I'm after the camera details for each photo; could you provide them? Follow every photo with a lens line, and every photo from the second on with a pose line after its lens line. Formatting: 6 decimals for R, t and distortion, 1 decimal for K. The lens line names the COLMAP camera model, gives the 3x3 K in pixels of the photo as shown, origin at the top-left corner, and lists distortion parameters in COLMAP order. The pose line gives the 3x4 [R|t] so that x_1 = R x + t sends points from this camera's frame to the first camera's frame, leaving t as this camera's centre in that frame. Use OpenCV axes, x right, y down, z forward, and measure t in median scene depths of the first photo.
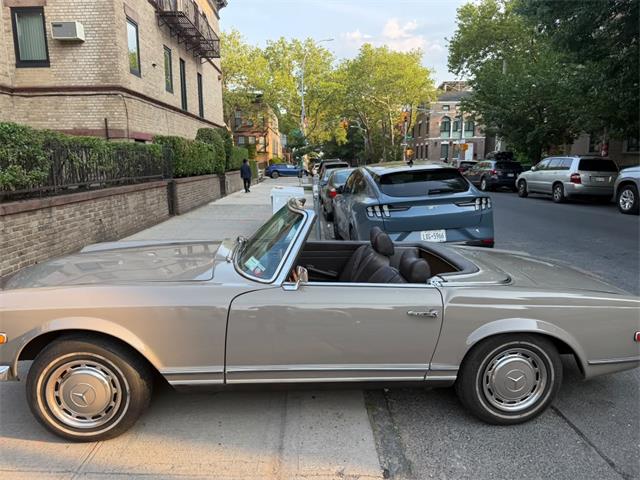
lens RADIAL K [[463.9, 0, 316.4], [0, 463.9, 239.9], [0, 0, 1]] dist [0.007426, -0.013080]
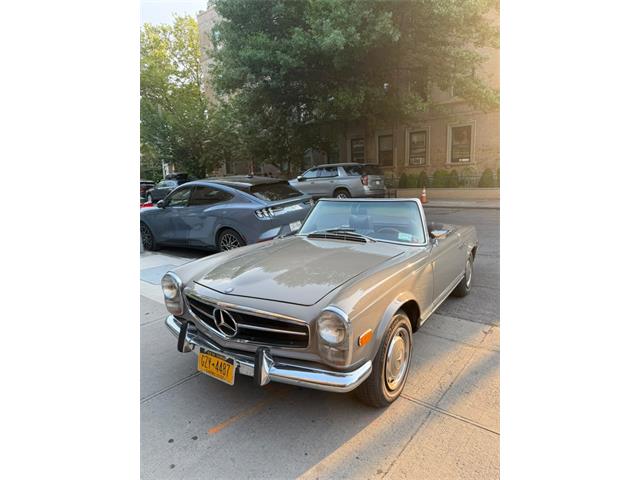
lens RADIAL K [[344.6, 0, 320.9], [0, 344.6, 237.3], [0, 0, 1]] dist [0.001337, -0.024232]
pose [[0.618336, -0.156602, 0.770154, -0.556912], [0.164218, 0.984060, 0.068251, -0.033070], [-0.768566, 0.084271, 0.634197, 0.243140]]
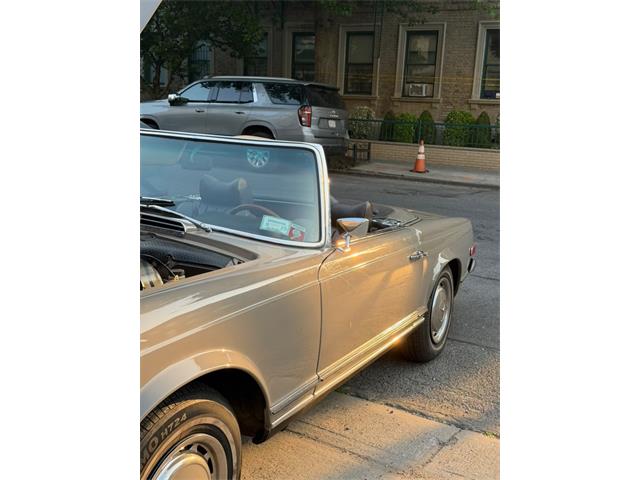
lens RADIAL K [[679.7, 0, 344.4], [0, 679.7, 236.3], [0, 0, 1]] dist [0.098478, 0.000000]
pose [[0.499547, -0.124612, 0.857278, -0.448565], [0.085149, 0.991871, 0.094558, -0.009035], [-0.862092, 0.025760, 0.506097, 0.200053]]
